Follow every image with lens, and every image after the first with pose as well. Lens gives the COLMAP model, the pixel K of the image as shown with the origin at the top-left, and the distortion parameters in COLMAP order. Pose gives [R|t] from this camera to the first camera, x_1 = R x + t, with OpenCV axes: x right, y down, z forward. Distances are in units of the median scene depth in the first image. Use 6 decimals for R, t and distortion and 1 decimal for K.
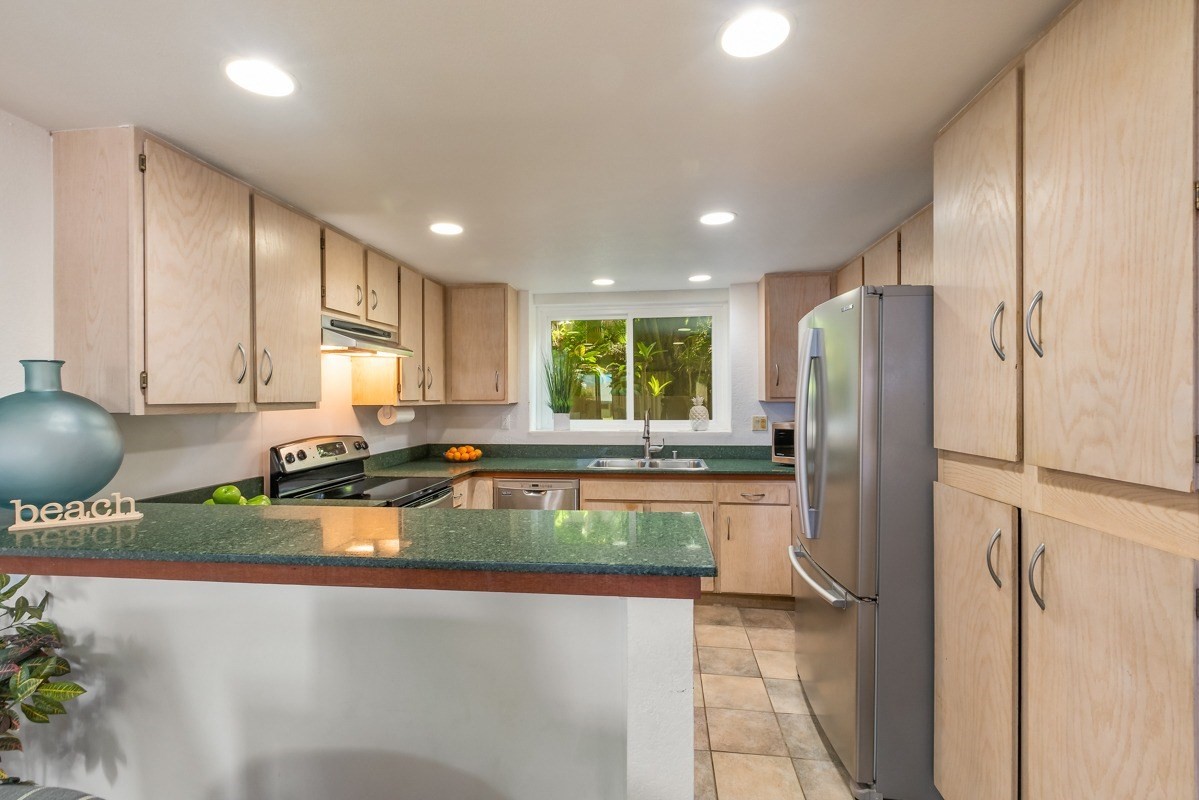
lens RADIAL K [[538.6, 0, 592.6], [0, 538.6, 398.4], [0, 0, 1]] dist [-0.001613, -0.000116]
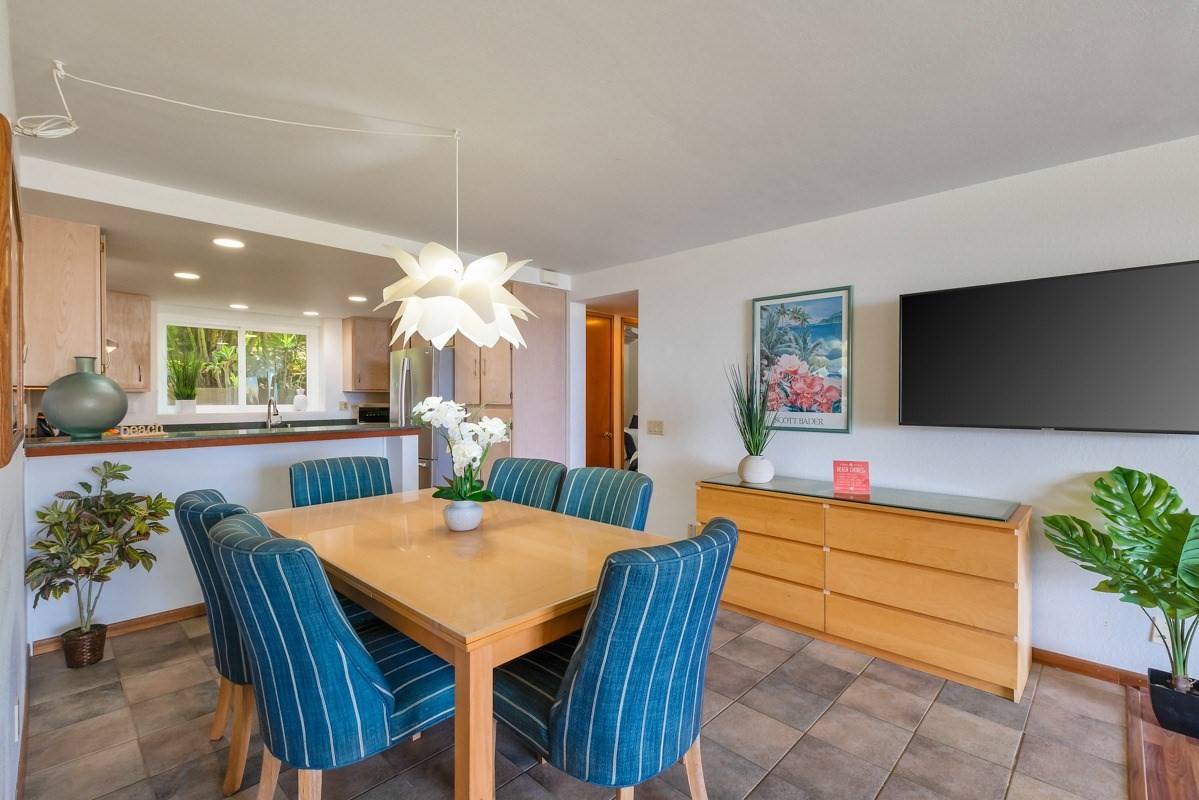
lens RADIAL K [[538.6, 0, 592.6], [0, 538.6, 398.4], [0, 0, 1]] dist [-0.001613, -0.000116]
pose [[0.602023, 0.003487, 0.798471, -0.640122], [-0.001561, 0.999994, -0.003190, 0.034748], [-0.798477, 0.000674, 0.602025, -0.695578]]
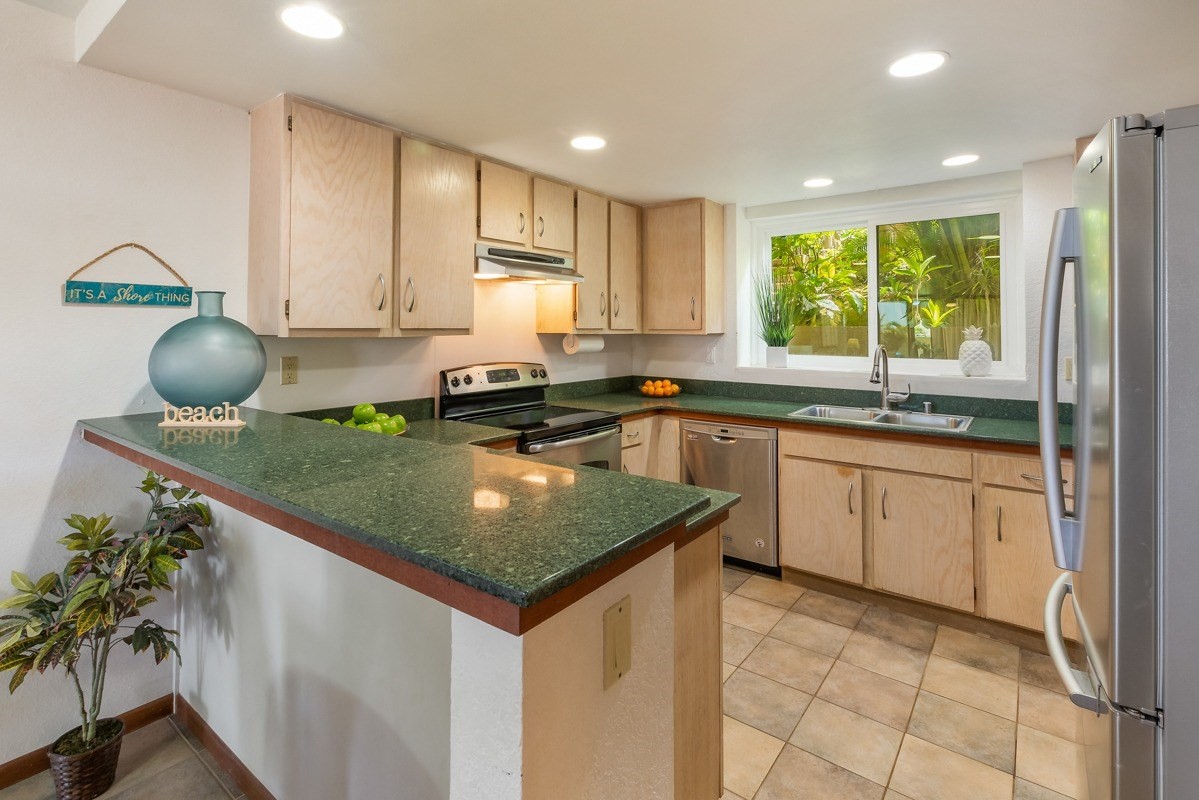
lens RADIAL K [[567.8, 0, 595.7], [0, 567.8, 313.2], [0, 0, 1]] dist [0.000503, -0.000116]
pose [[0.863525, -0.006292, -0.504267, 0.182124], [-0.008481, 0.999600, -0.026996, 0.003166], [0.504235, 0.027588, 0.863126, 0.136036]]
